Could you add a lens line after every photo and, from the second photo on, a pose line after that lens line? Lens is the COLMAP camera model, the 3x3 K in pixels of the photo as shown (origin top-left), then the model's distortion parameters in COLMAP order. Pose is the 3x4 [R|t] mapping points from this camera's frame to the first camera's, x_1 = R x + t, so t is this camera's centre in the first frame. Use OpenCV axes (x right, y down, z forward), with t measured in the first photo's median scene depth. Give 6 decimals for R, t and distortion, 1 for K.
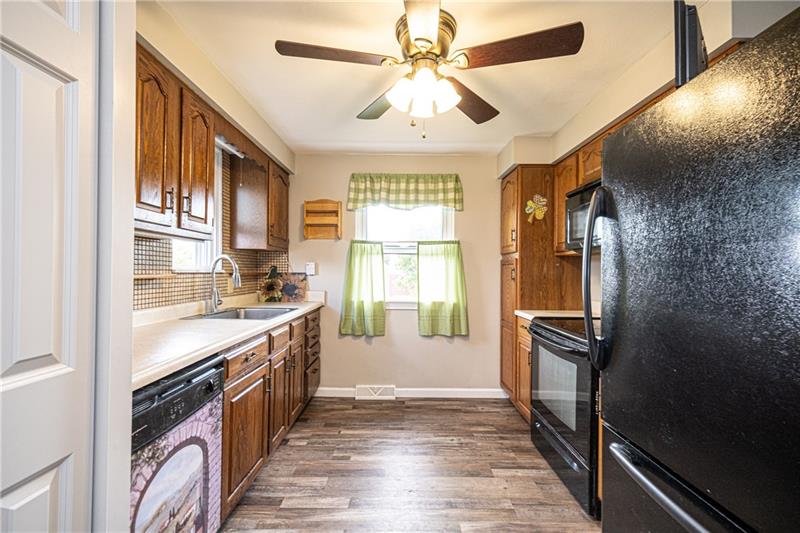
lens RADIAL K [[345.8, 0, 403.8], [0, 345.8, 269.0], [0, 0, 1]] dist [-0.000790, -0.000032]
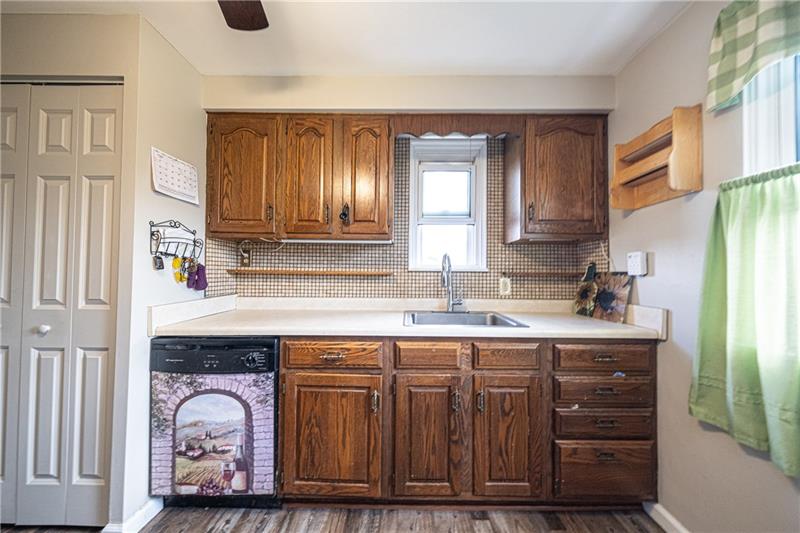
lens RADIAL K [[267.0, 0, 403.8], [0, 267.0, 269.4], [0, 0, 1]] dist [0.001077, -0.000059]
pose [[-0.016954, -0.032836, -0.999317, 0.165408], [-0.002283, 0.999459, -0.032802, 0.024079], [0.999854, 0.001725, -0.017020, 0.693945]]
